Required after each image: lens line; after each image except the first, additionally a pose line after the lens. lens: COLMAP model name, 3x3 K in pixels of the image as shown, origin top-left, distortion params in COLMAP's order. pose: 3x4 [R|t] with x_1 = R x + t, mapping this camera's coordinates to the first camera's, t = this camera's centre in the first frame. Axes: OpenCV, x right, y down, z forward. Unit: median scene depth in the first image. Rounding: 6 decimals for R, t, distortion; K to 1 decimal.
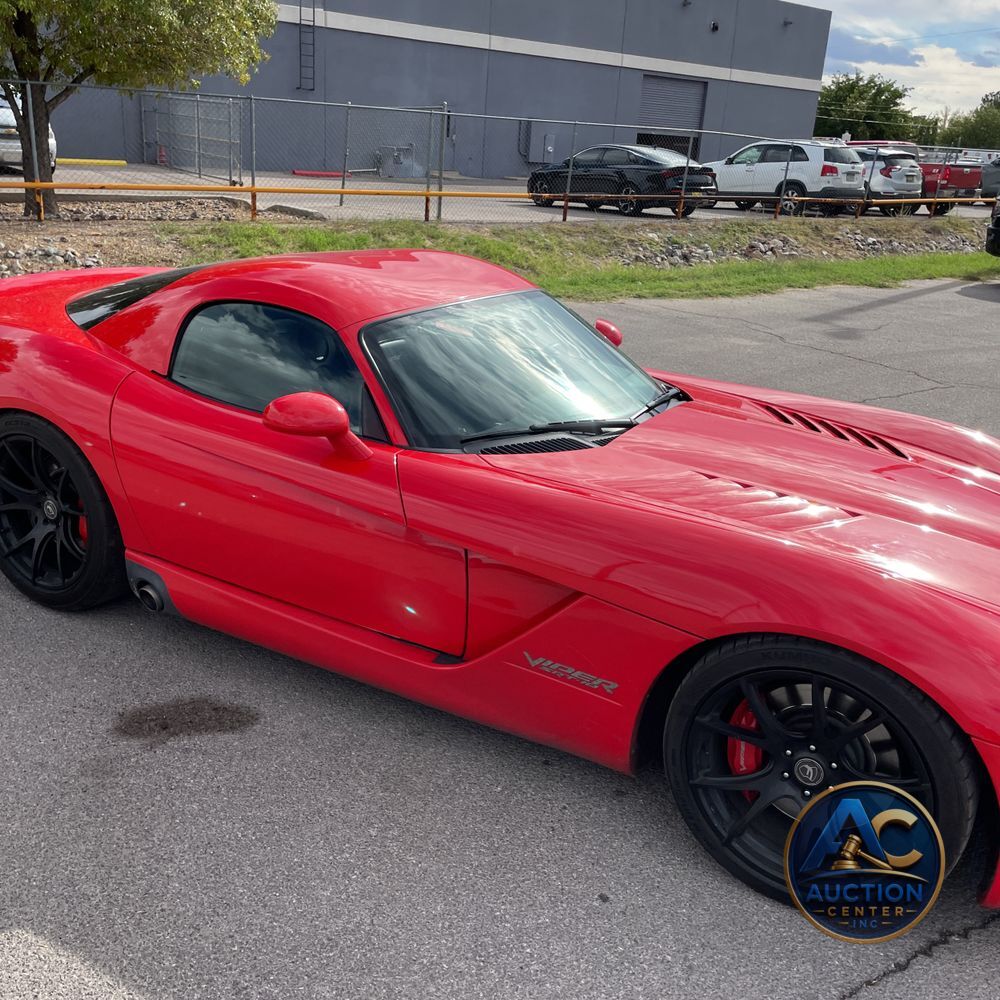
lens RADIAL K [[1002.3, 0, 496.2], [0, 1002.3, 515.2], [0, 0, 1]] dist [0.071904, -0.095954]
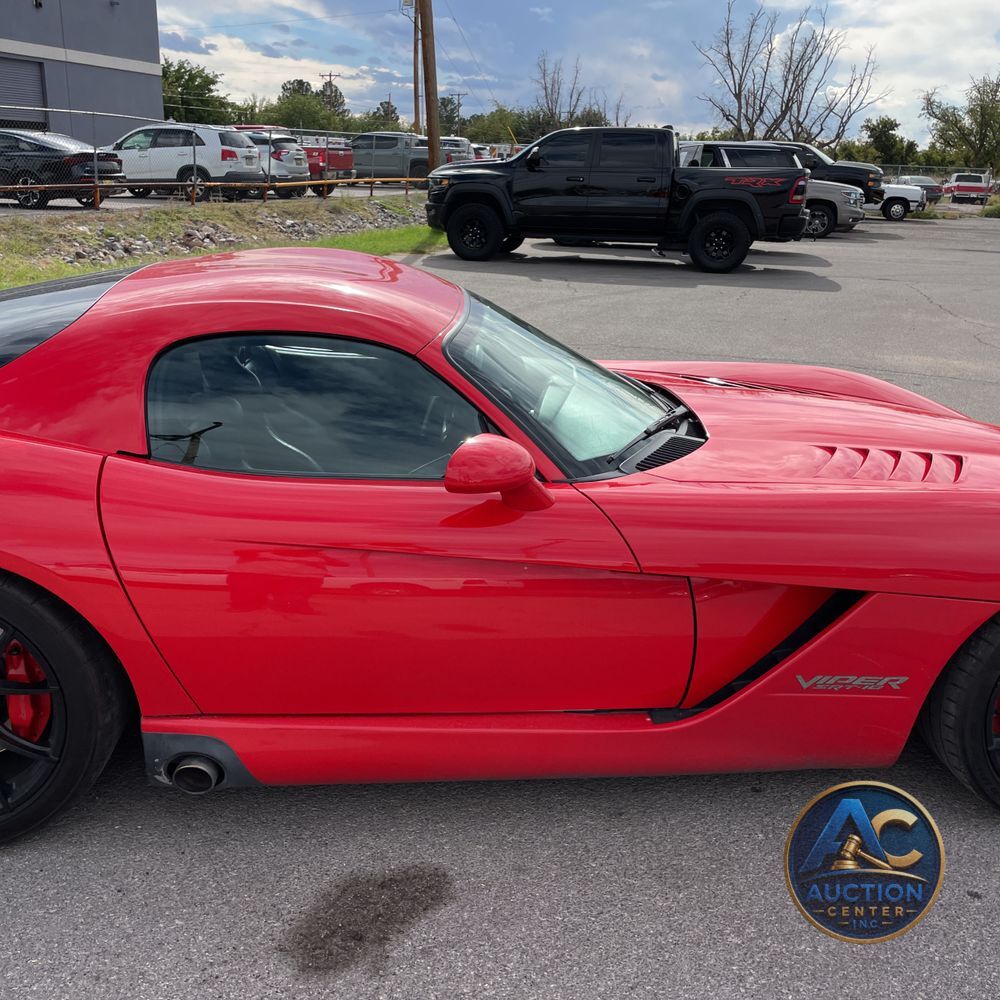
lens RADIAL K [[1002.3, 0, 496.2], [0, 1002.3, 515.2], [0, 0, 1]] dist [0.071904, -0.095954]
pose [[0.816352, -0.216083, 0.535610, -0.071889], [0.209812, 0.974971, 0.073551, -0.014009], [-0.538098, 0.052334, 0.841256, 0.042981]]
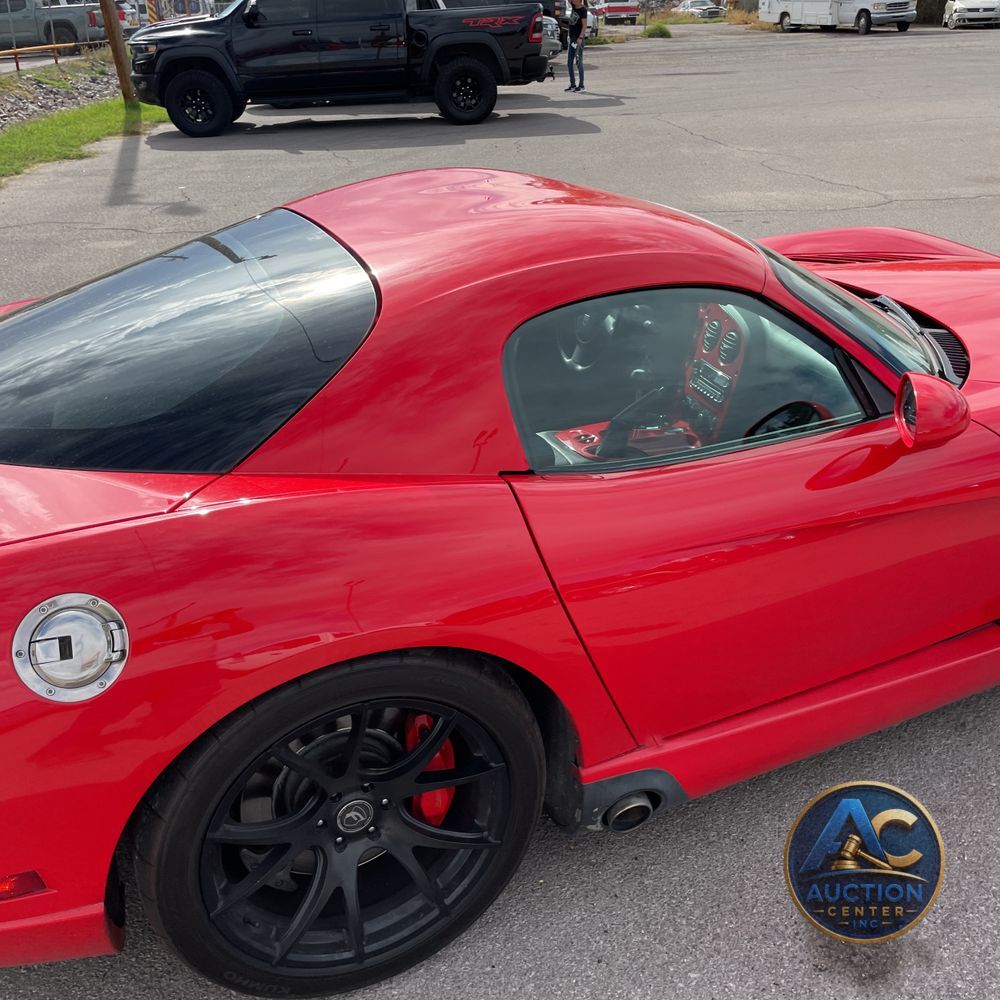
lens RADIAL K [[1002.3, 0, 496.2], [0, 1002.3, 515.2], [0, 0, 1]] dist [0.071904, -0.095954]
pose [[0.579326, -0.434699, 0.689506, -0.104057], [0.343329, 0.897355, 0.277271, -0.039346], [-0.739261, 0.076097, 0.669106, 0.091439]]
